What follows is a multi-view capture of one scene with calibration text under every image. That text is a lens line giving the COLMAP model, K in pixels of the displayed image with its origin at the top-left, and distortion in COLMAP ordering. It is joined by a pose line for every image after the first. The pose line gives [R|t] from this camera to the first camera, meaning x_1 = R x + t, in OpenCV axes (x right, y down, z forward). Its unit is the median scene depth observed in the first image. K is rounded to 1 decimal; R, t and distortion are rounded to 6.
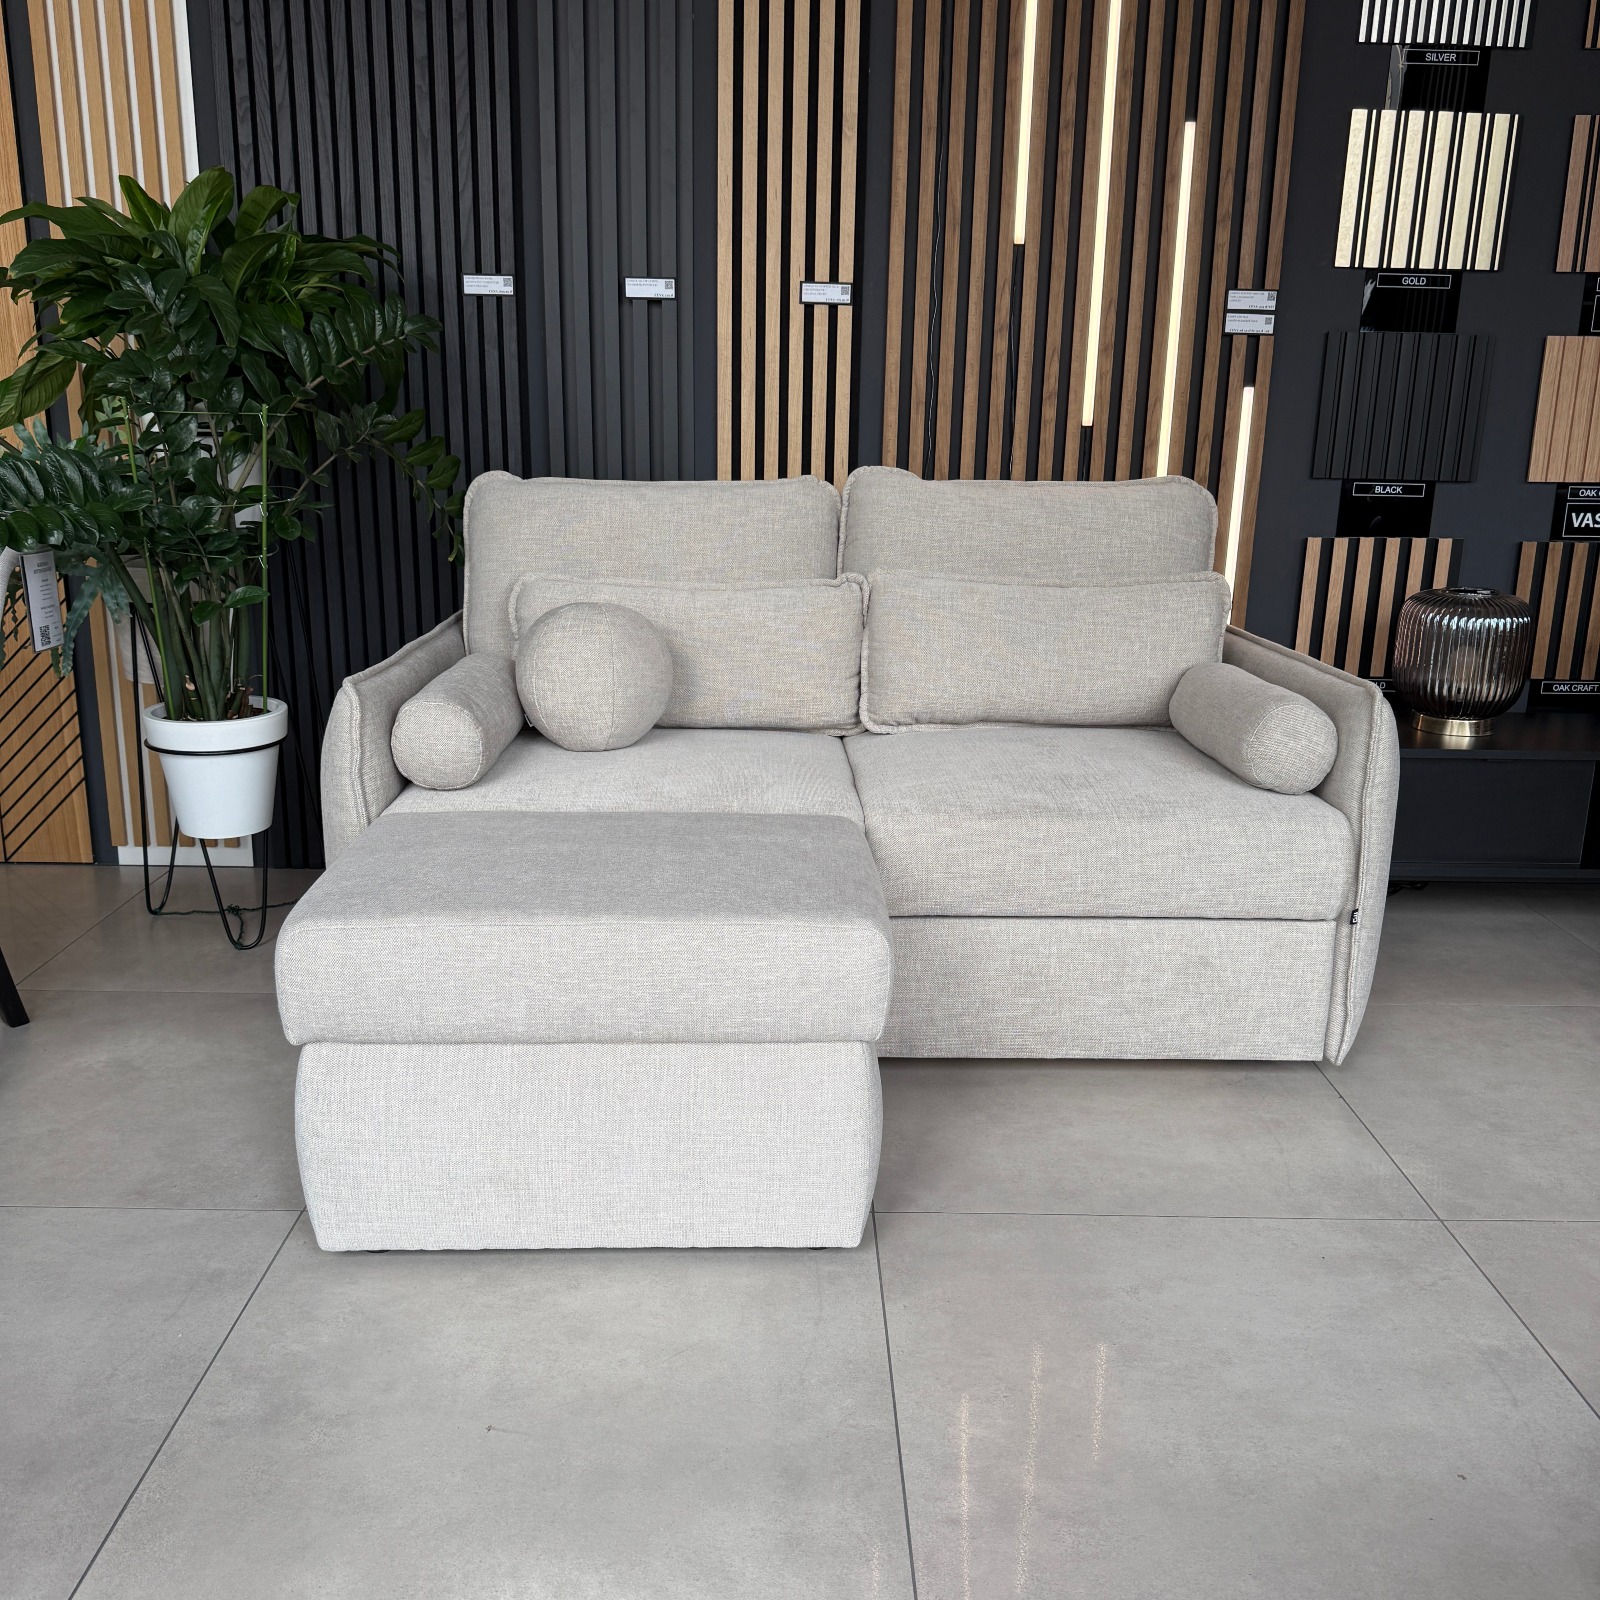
lens RADIAL K [[1485.4, 0, 800.0], [0, 1485.4, 800.0], [0, 0, 1]] dist [0.166897, -0.343670]
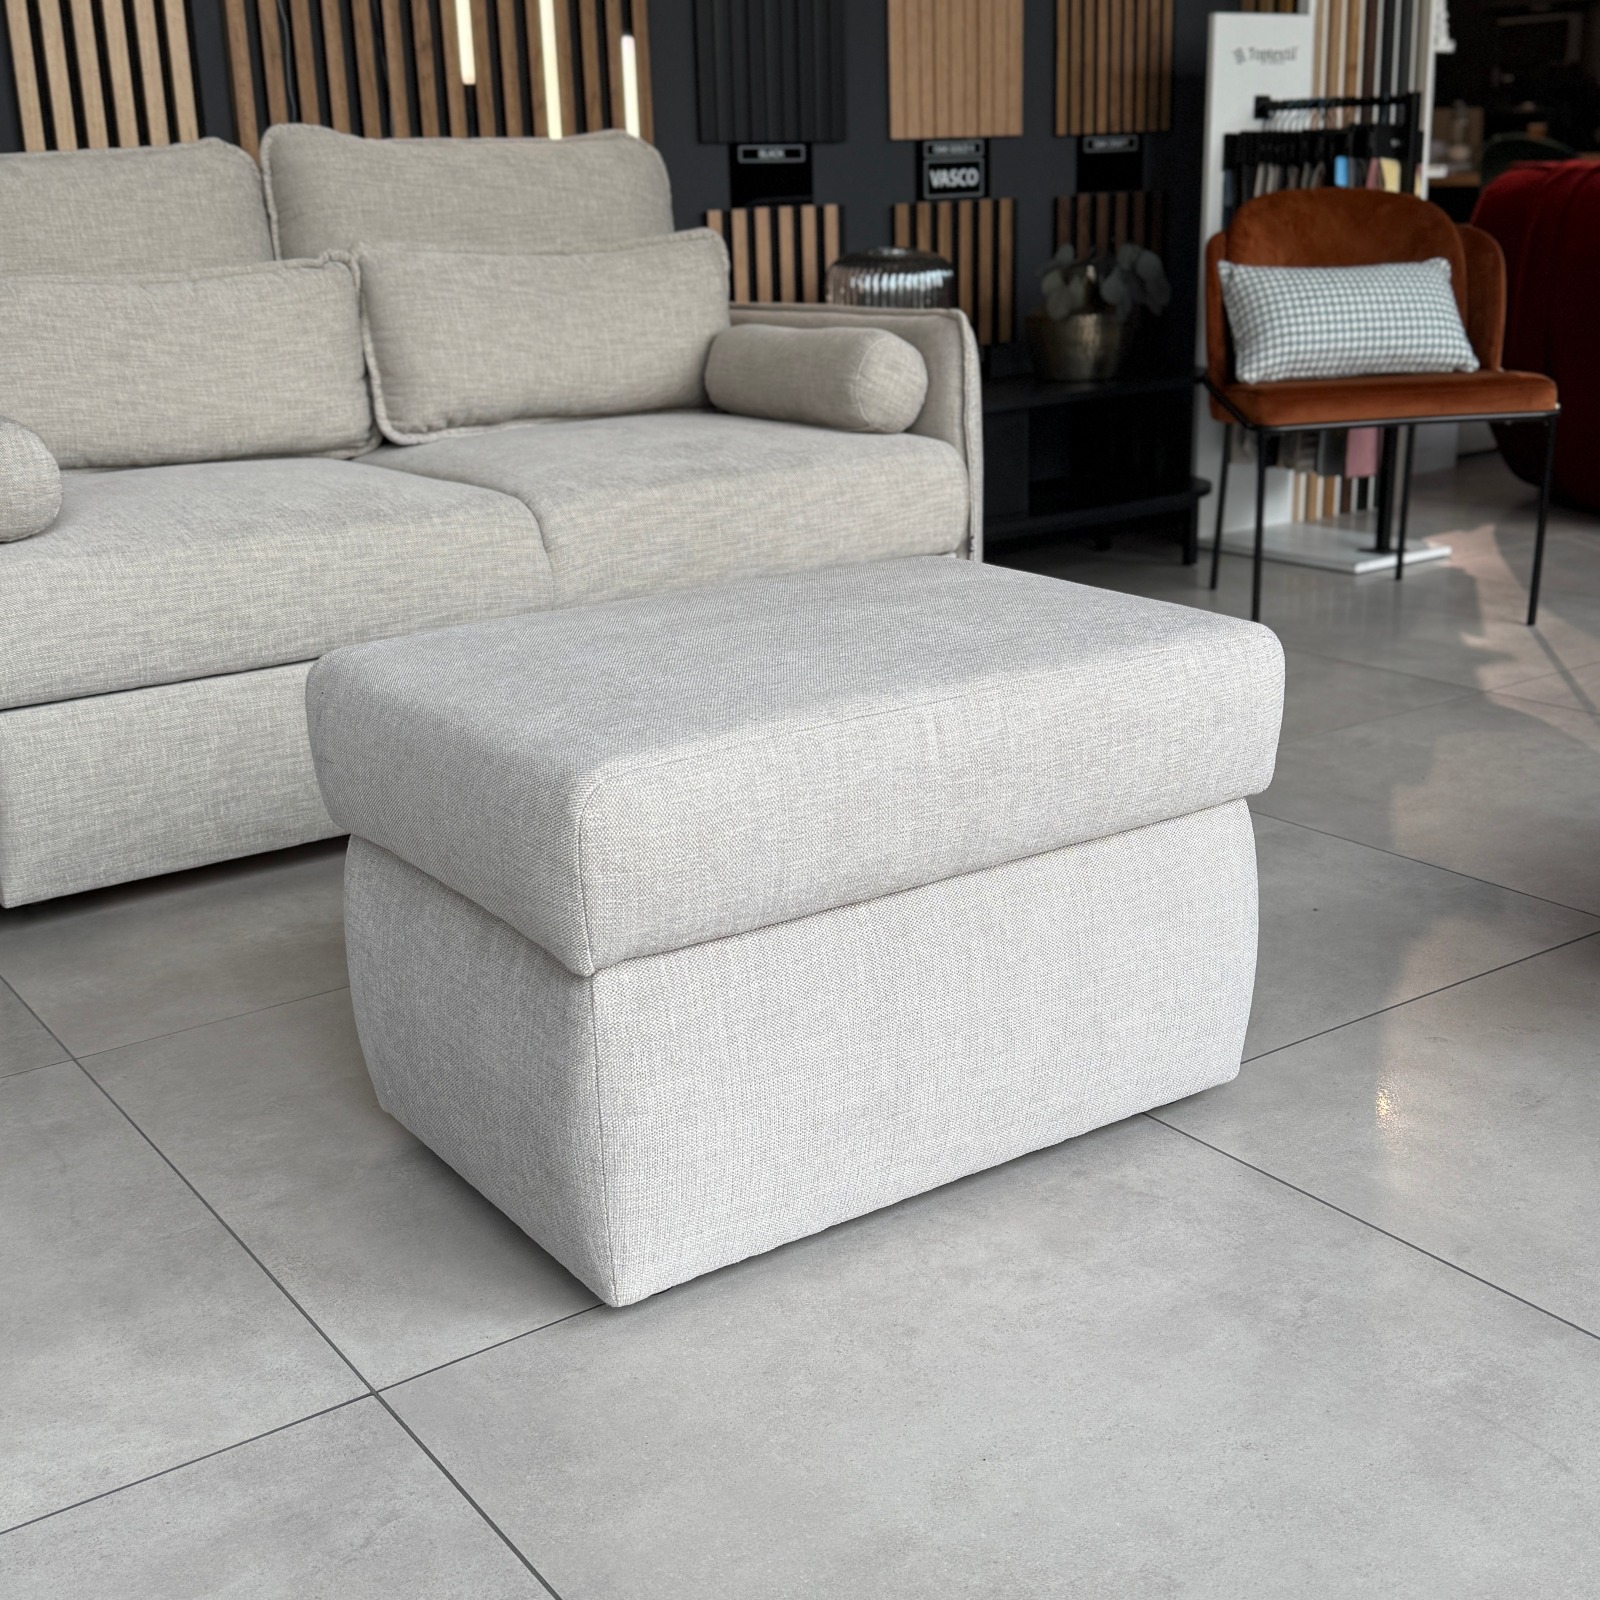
lens RADIAL K [[1982.8, 0, 800.0], [0, 1982.8, 800.0], [0, 0, 1]] dist [0.218650, -0.540234]
pose [[0.825144, -0.206002, 0.526023, -0.363299], [0.184279, 0.978361, 0.094079, 0.076735], [-0.534021, 0.019307, 0.845251, -0.049171]]
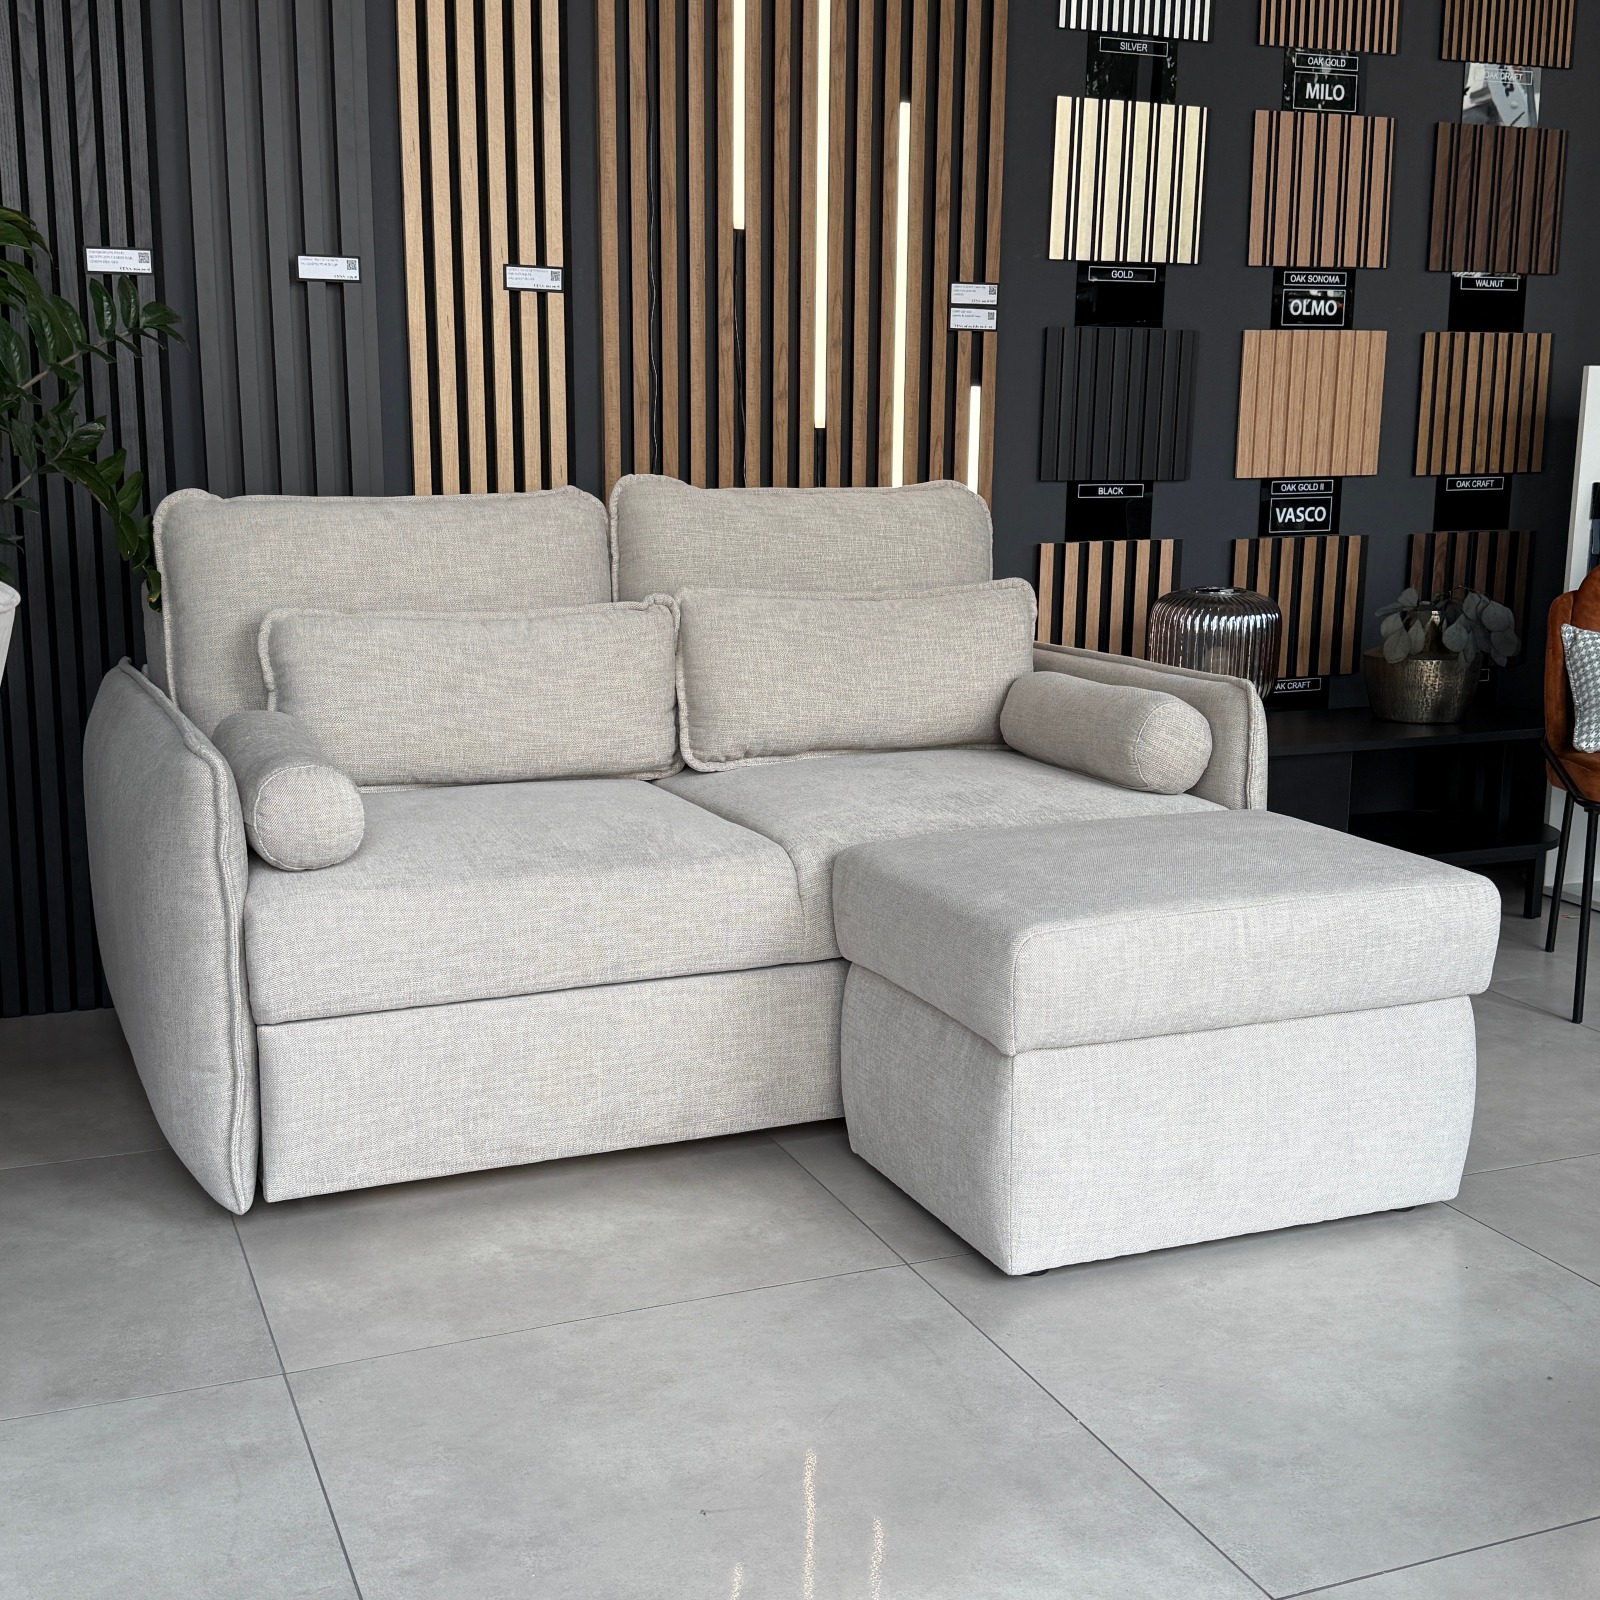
lens RADIAL K [[1980.6, 0, 775.1], [0, 1980.6, 792.2], [0, 0, 1]] dist [0.193277, -0.409730]
pose [[0.932450, -0.078207, 0.352734, -0.298511], [0.100424, 0.993922, -0.045099, 0.021985], [-0.347063, 0.077475, 0.934636, -0.100994]]
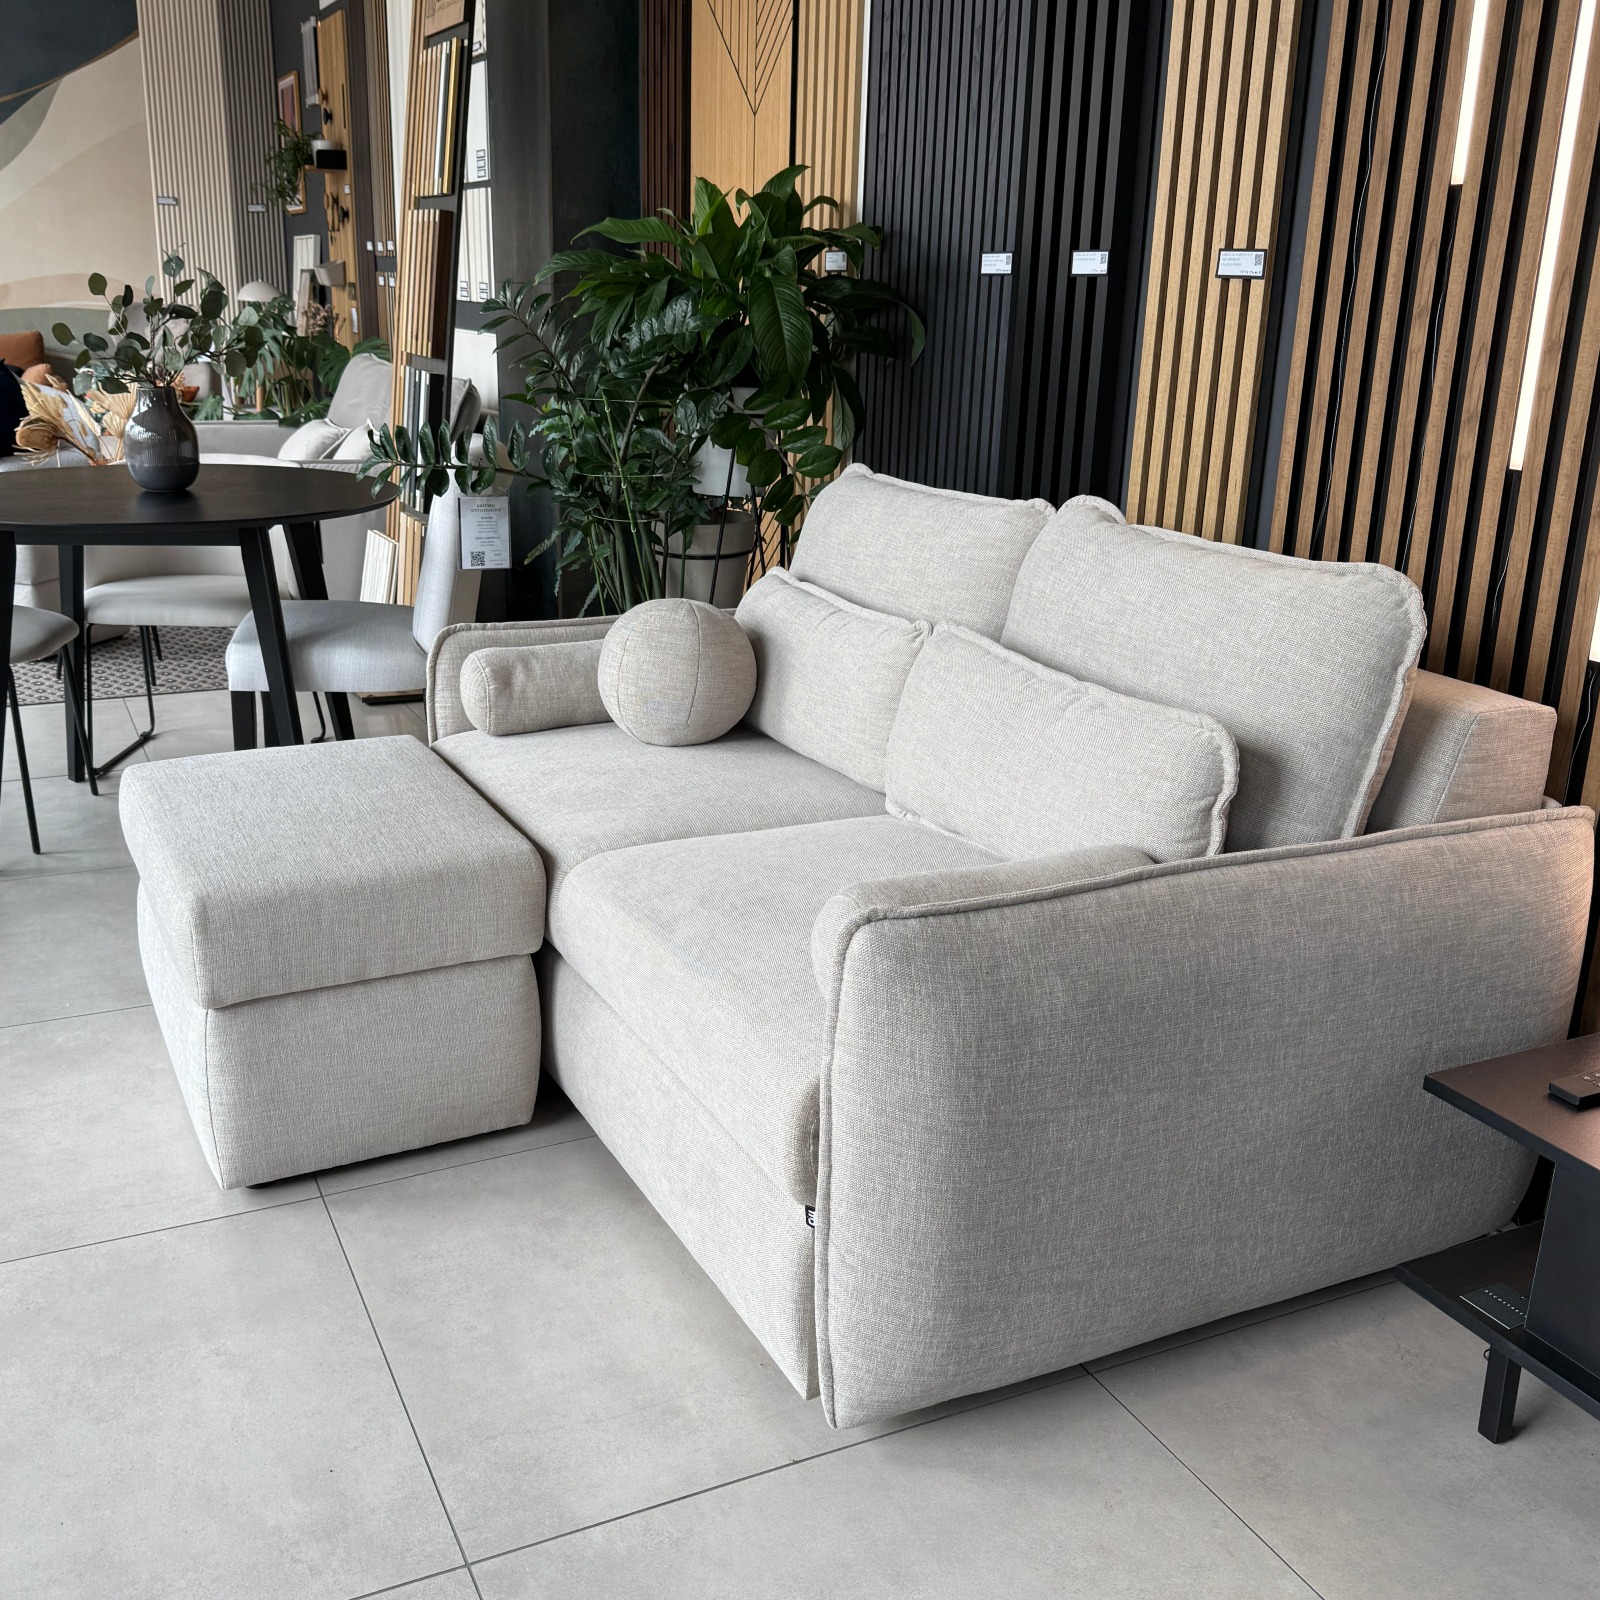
lens RADIAL K [[1634.0, 0, 772.8], [0, 1634.0, 798.6], [0, 0, 1]] dist [0.106362, -0.191711]
pose [[0.418369, 0.265627, -0.868568, 0.750599], [-0.240012, 0.954620, 0.176336, -0.182059], [0.875992, 0.134693, 0.463137, 0.477976]]
